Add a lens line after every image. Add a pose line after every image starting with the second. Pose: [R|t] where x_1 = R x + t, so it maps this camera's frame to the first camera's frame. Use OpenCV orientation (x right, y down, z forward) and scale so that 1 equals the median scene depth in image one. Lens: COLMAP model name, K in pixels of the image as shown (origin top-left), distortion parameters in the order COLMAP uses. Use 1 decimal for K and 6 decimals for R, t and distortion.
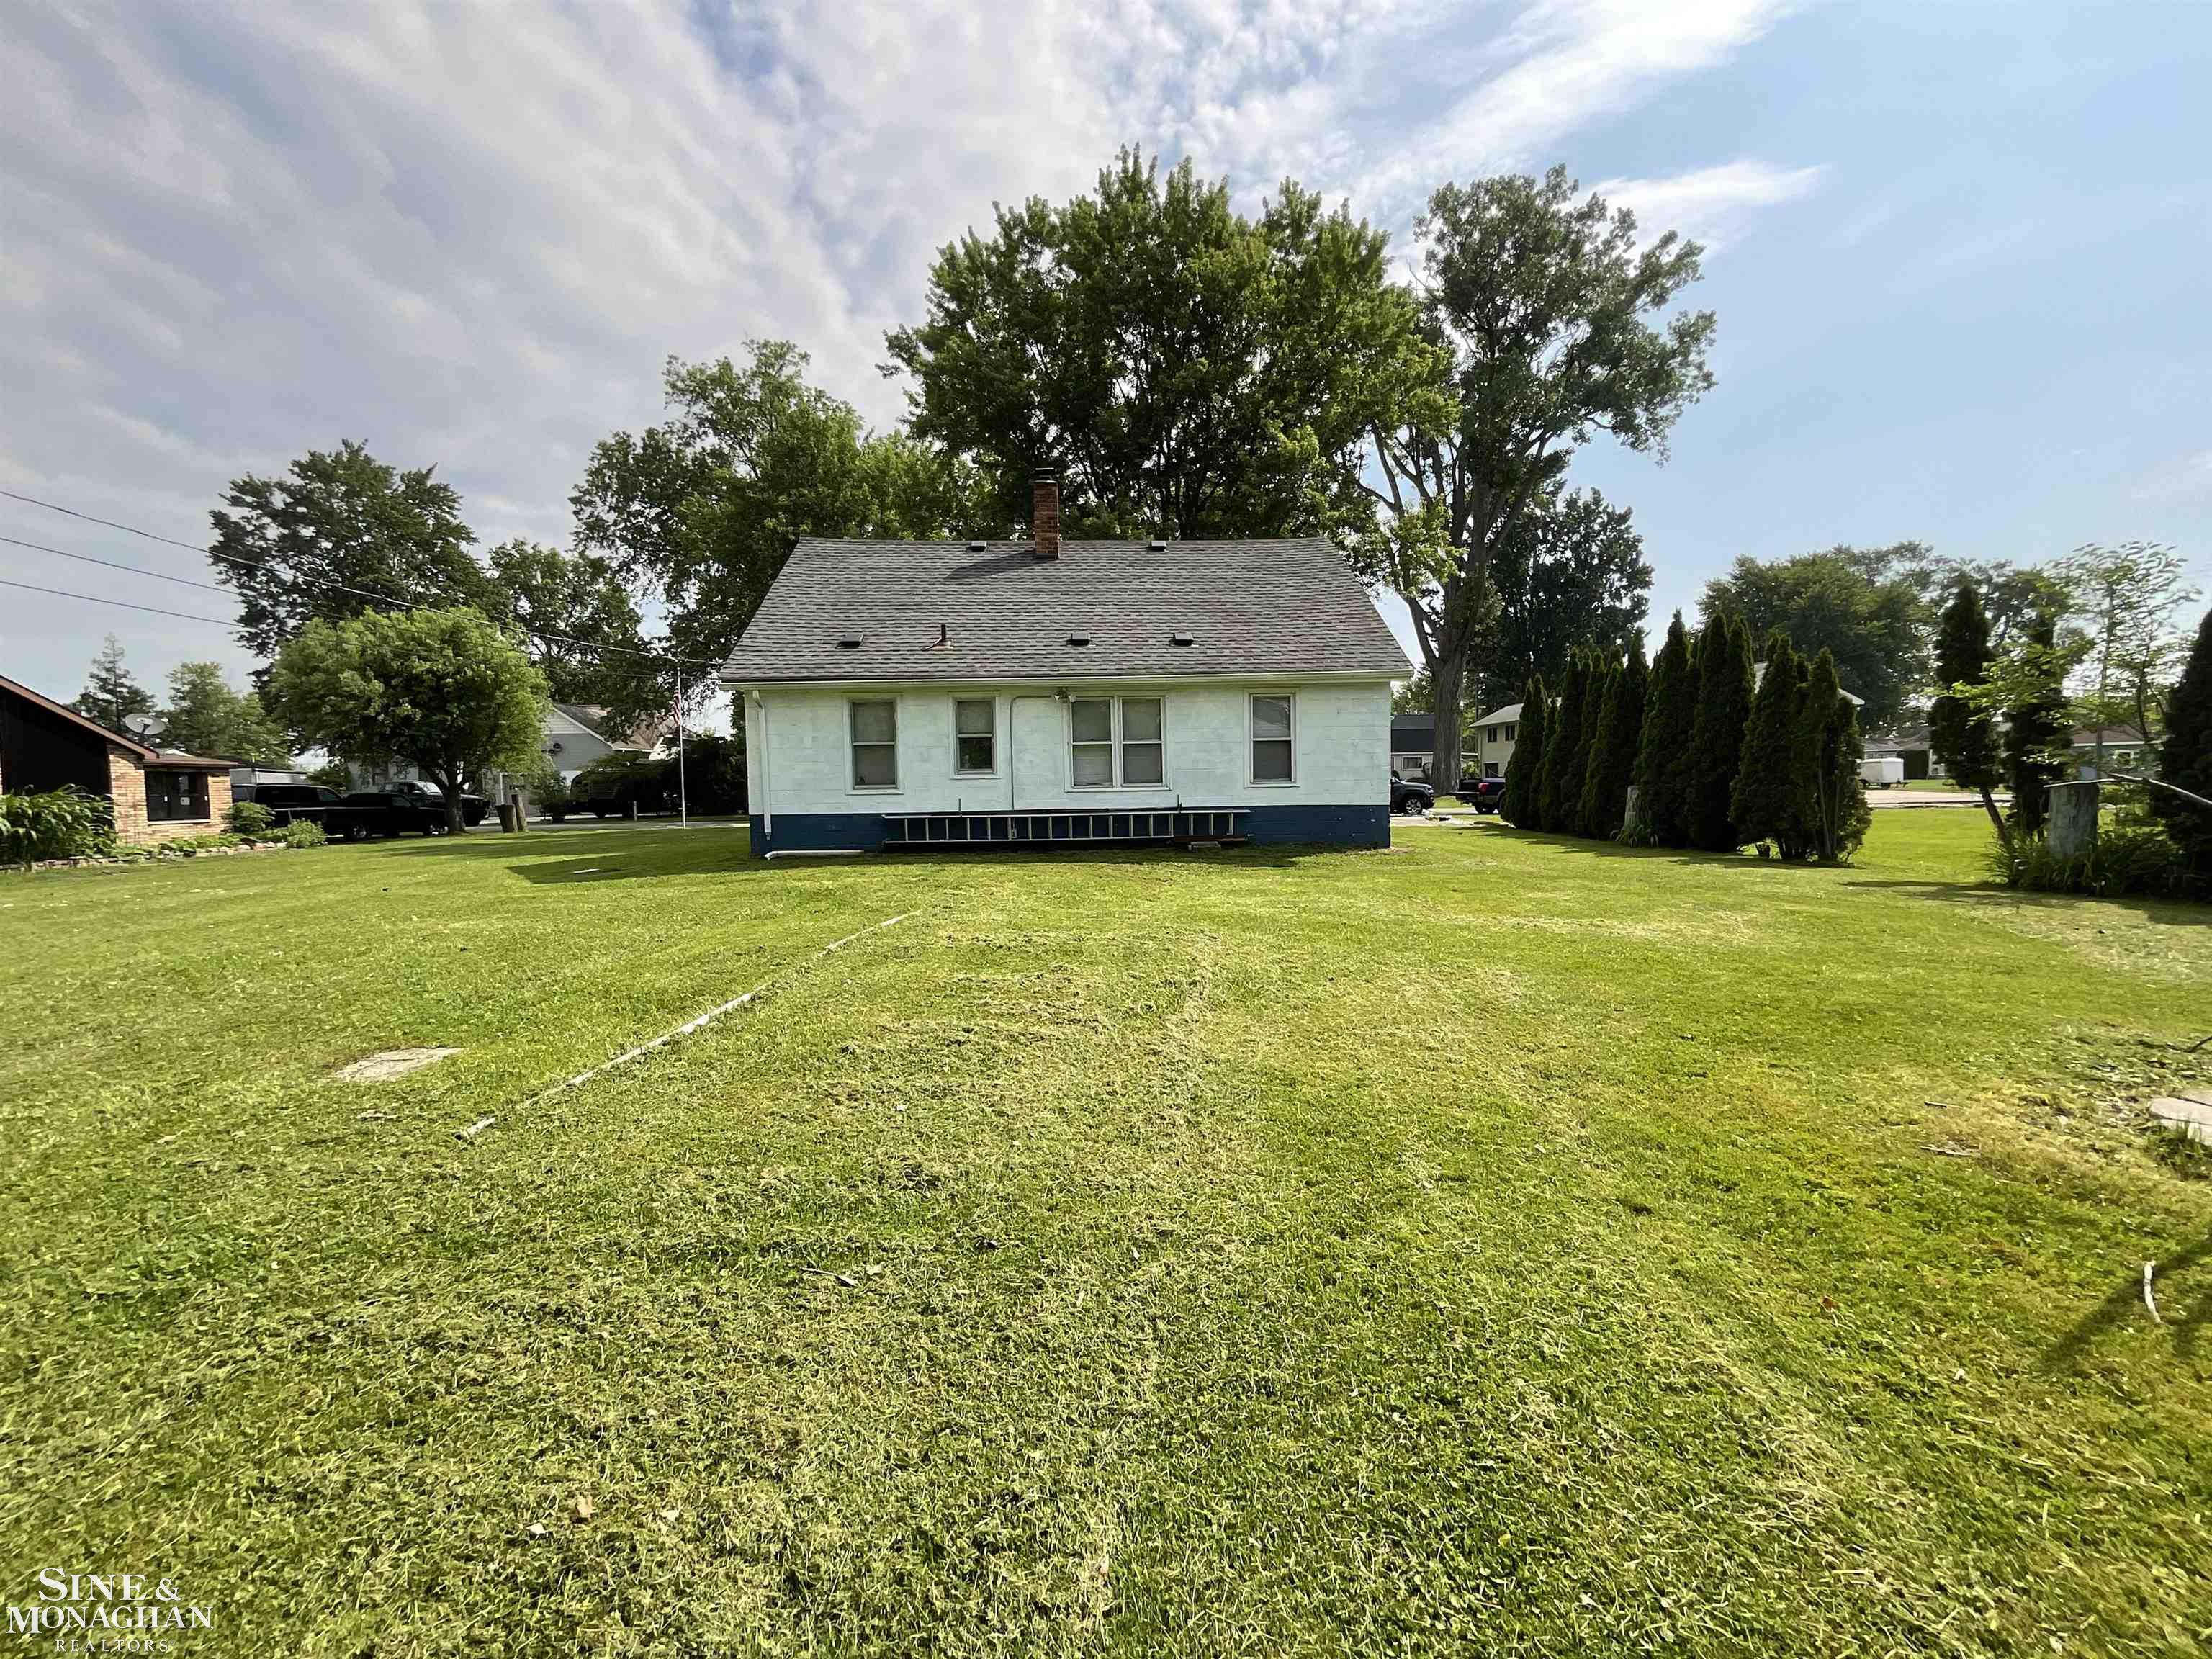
lens RADIAL K [[903.3, 0, 1106.0], [0, 903.3, 829.5], [0, 0, 1]] dist [-0.002932, -0.000933]
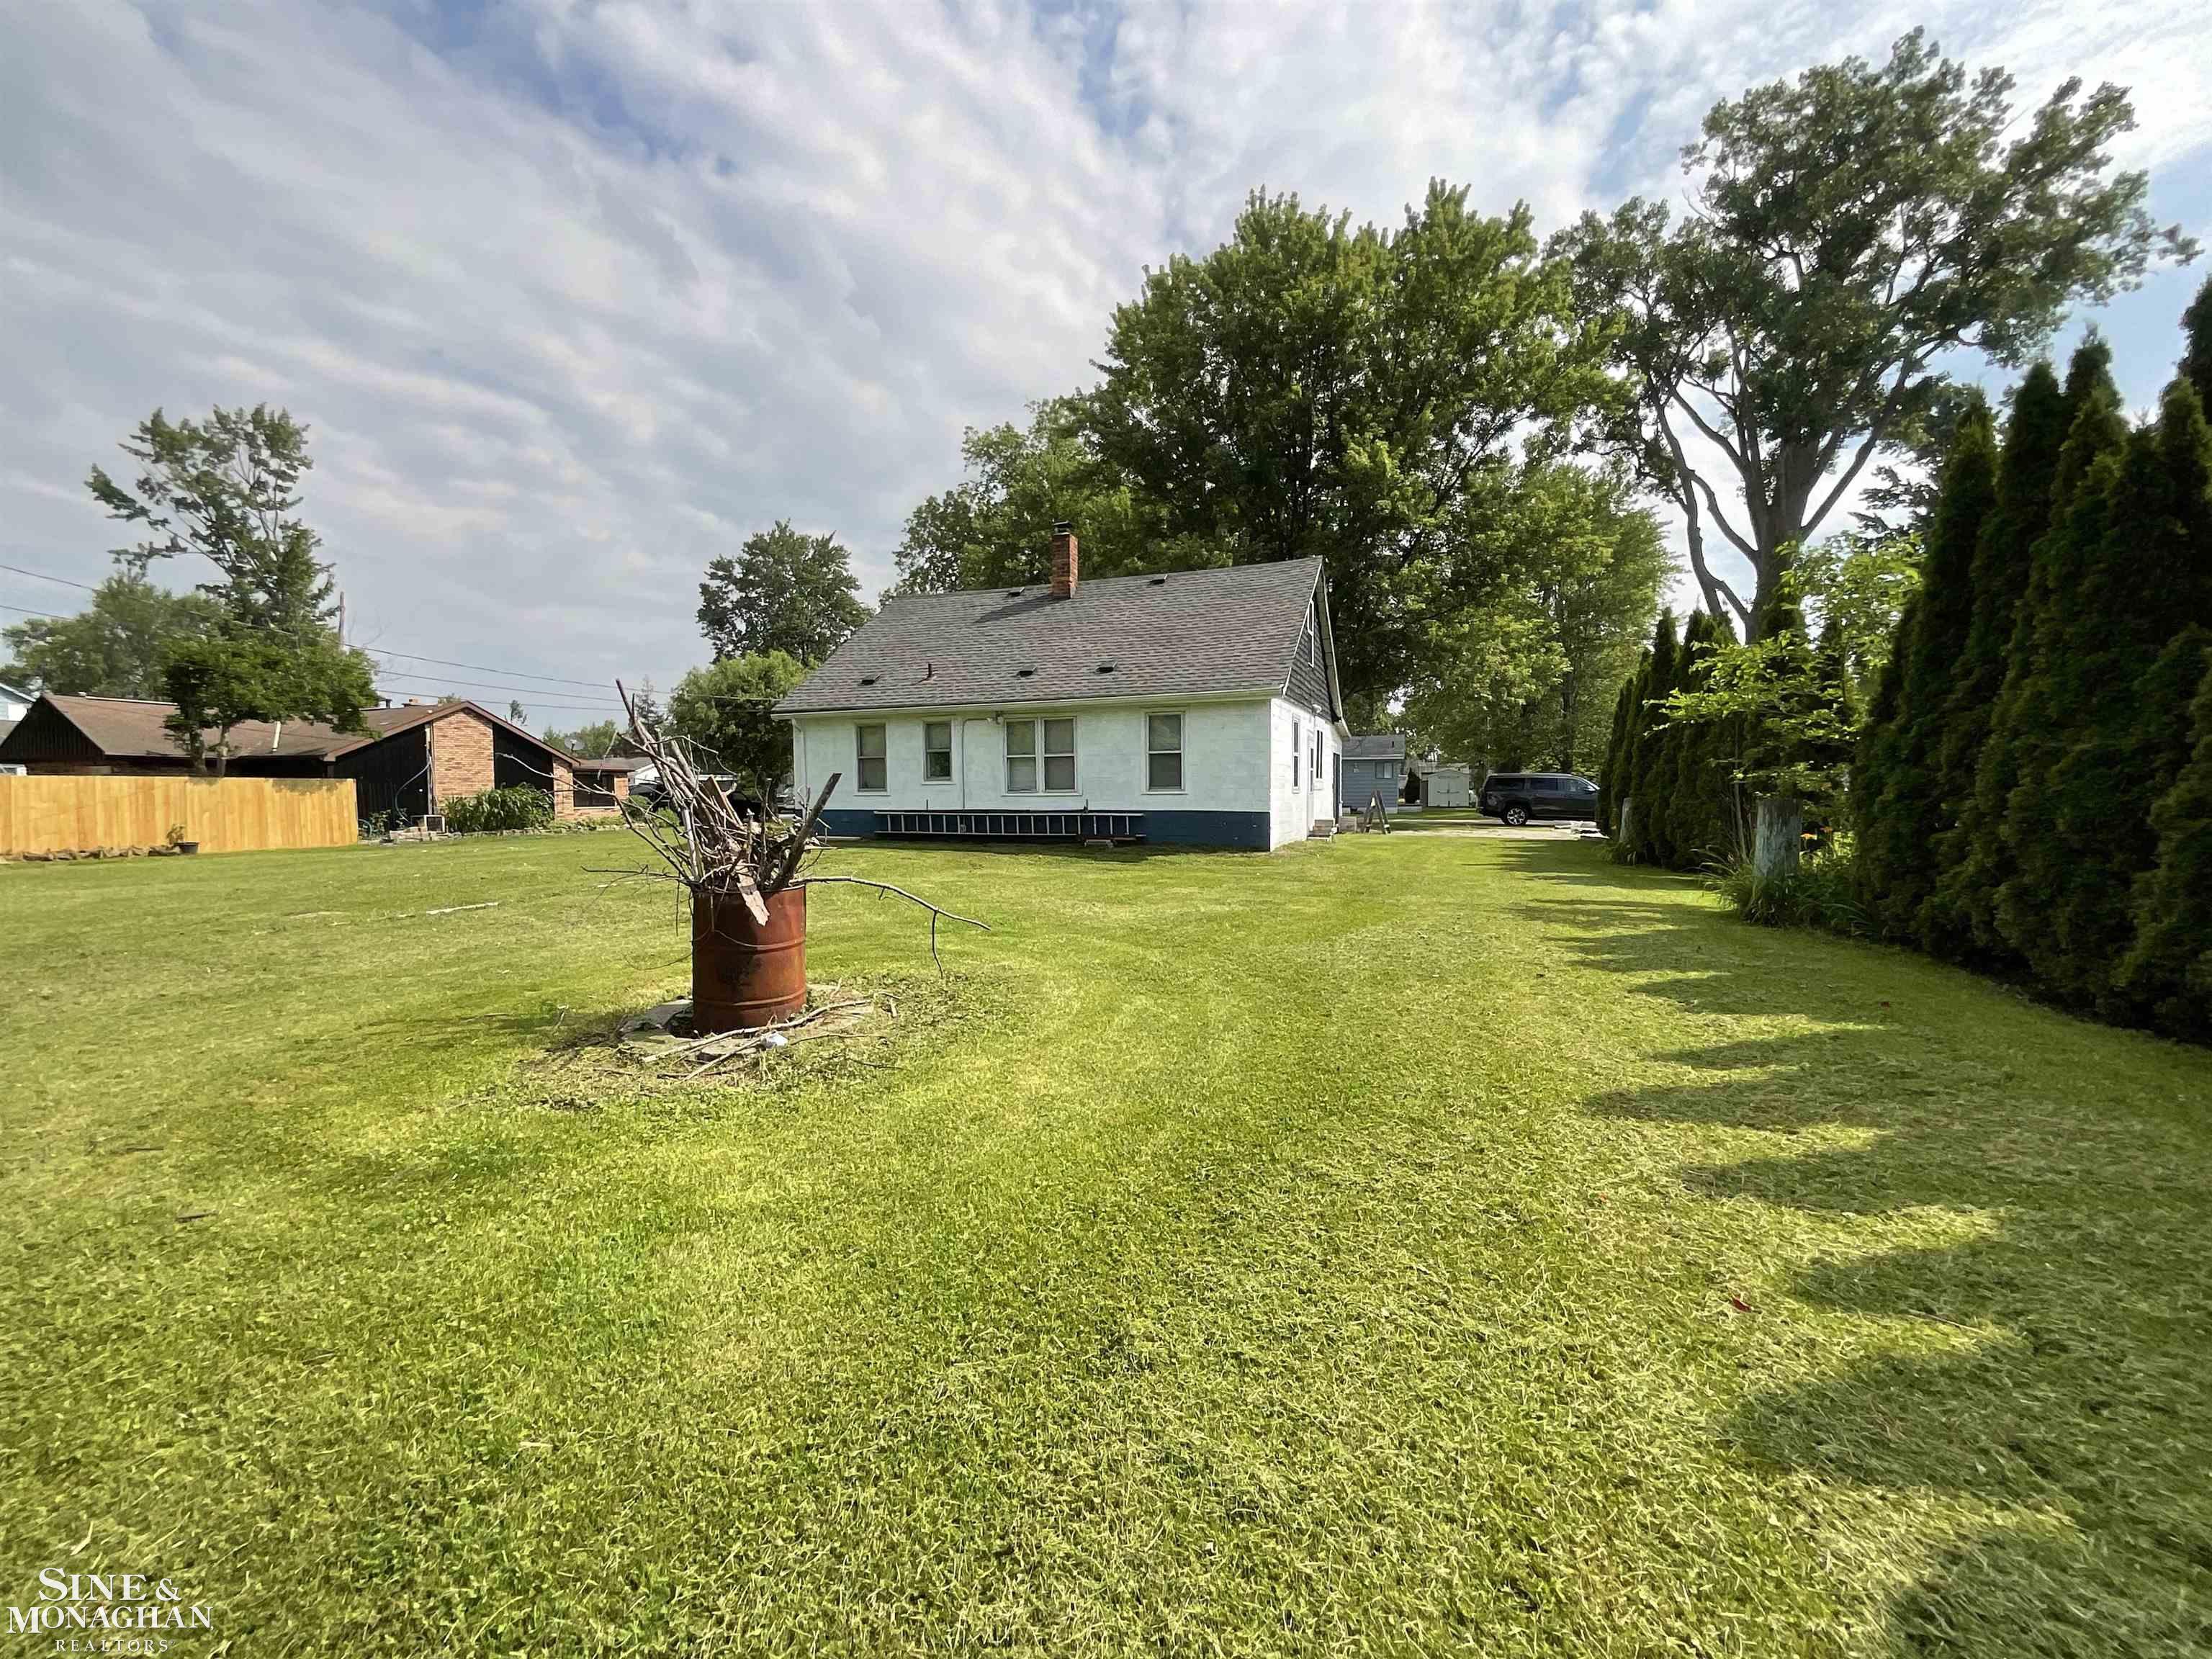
lens RADIAL K [[895.8, 0, 1071.9], [0, 895.8, 831.5], [0, 0, 1]] dist [-0.001065, -0.004985]
pose [[0.912324, 0.030392, -0.408340, 0.545178], [-0.030816, 0.999510, 0.005542, -0.002464], [0.408308, 0.007527, 0.912813, -0.079441]]
